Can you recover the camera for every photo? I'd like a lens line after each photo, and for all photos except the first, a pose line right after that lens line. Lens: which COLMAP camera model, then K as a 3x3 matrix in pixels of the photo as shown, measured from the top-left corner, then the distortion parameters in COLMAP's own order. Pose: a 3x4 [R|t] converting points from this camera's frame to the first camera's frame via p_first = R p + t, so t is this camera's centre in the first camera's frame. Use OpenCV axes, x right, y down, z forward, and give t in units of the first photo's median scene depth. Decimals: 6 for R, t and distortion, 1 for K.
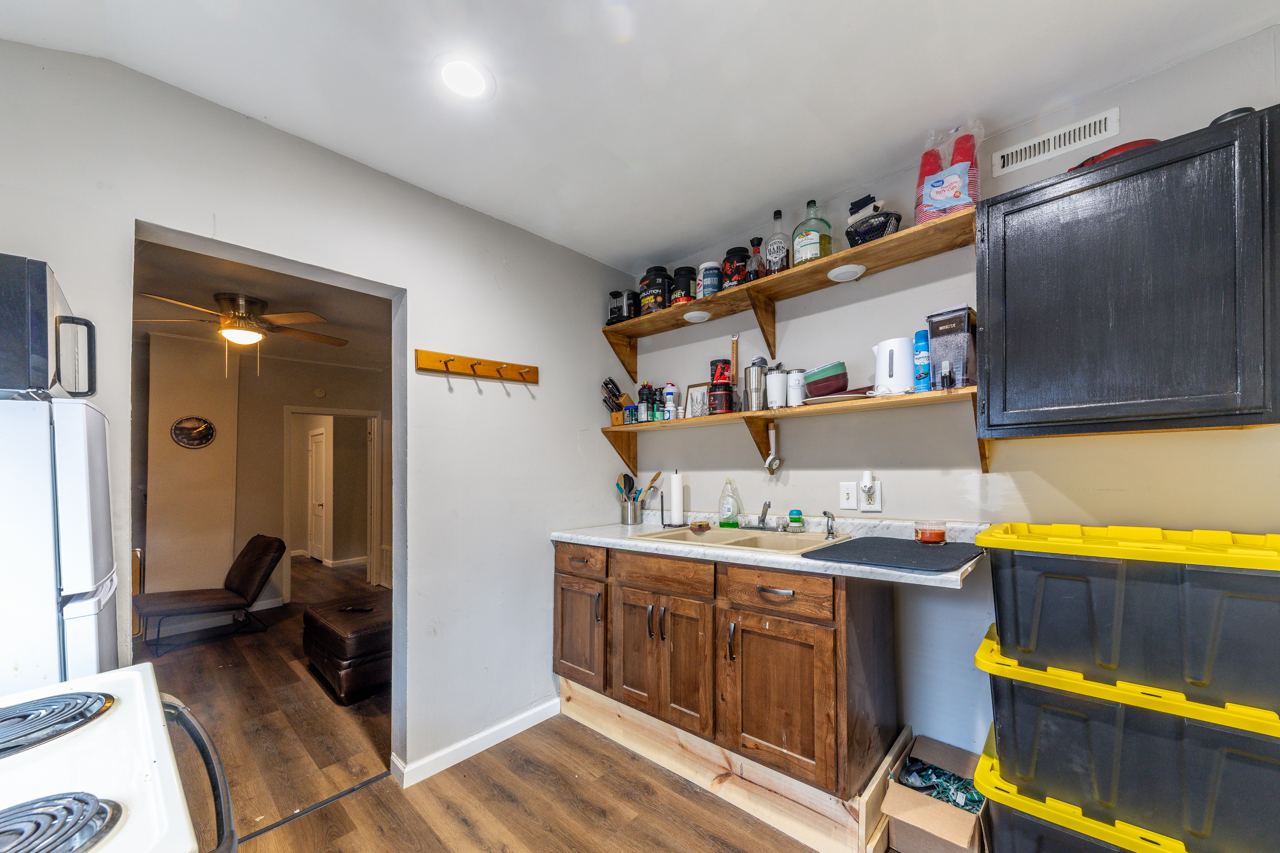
lens RADIAL K [[466.9, 0, 669.8], [0, 466.9, 463.7], [0, 0, 1]] dist [-0.002492, -0.000202]
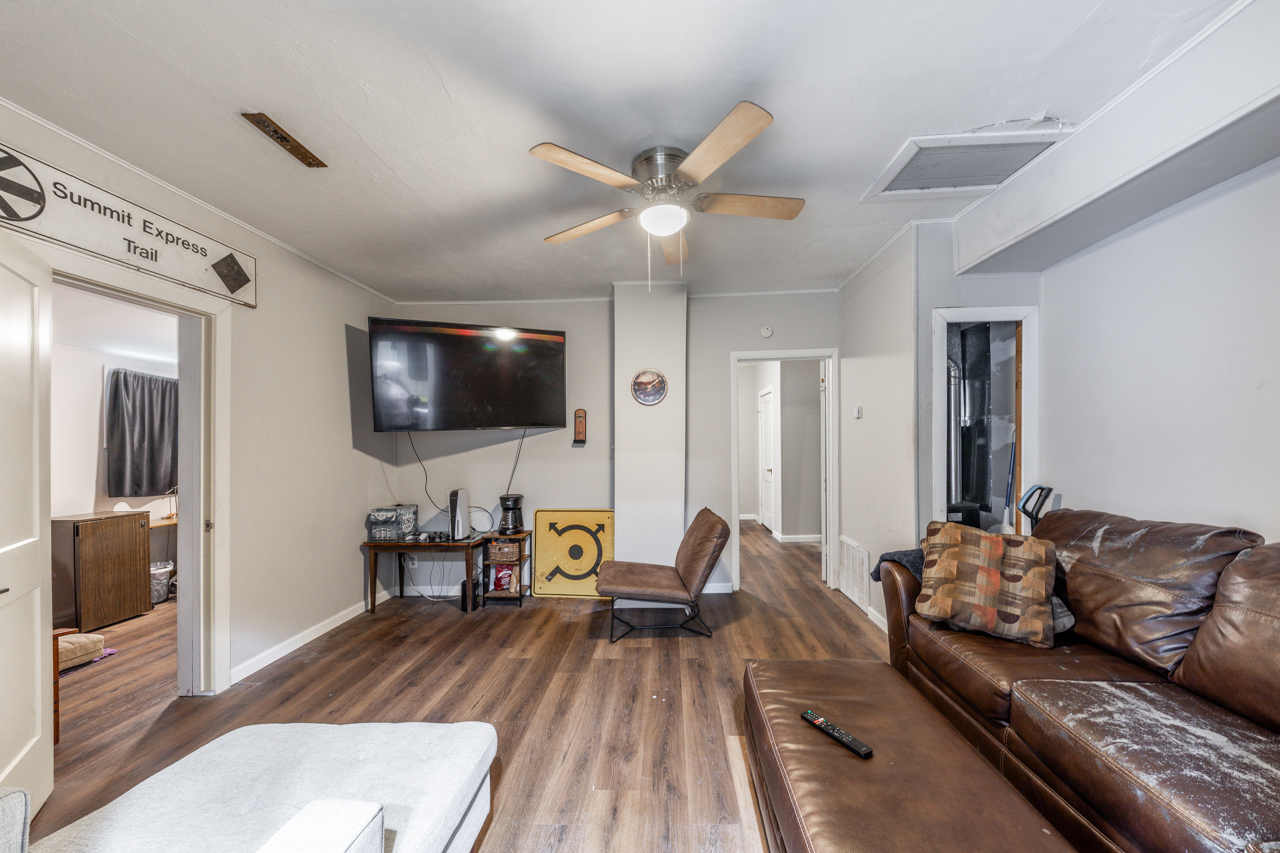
lens RADIAL K [[466.9, 0, 638.2], [0, 466.9, 432.3], [0, 0, 1]] dist [-0.002492, -0.000202]
pose [[0.607034, -0.008520, -0.794630, -0.267853], [0.011762, 0.999929, -0.001735, 0.017109], [0.794588, -0.008294, 0.607092, 0.362664]]
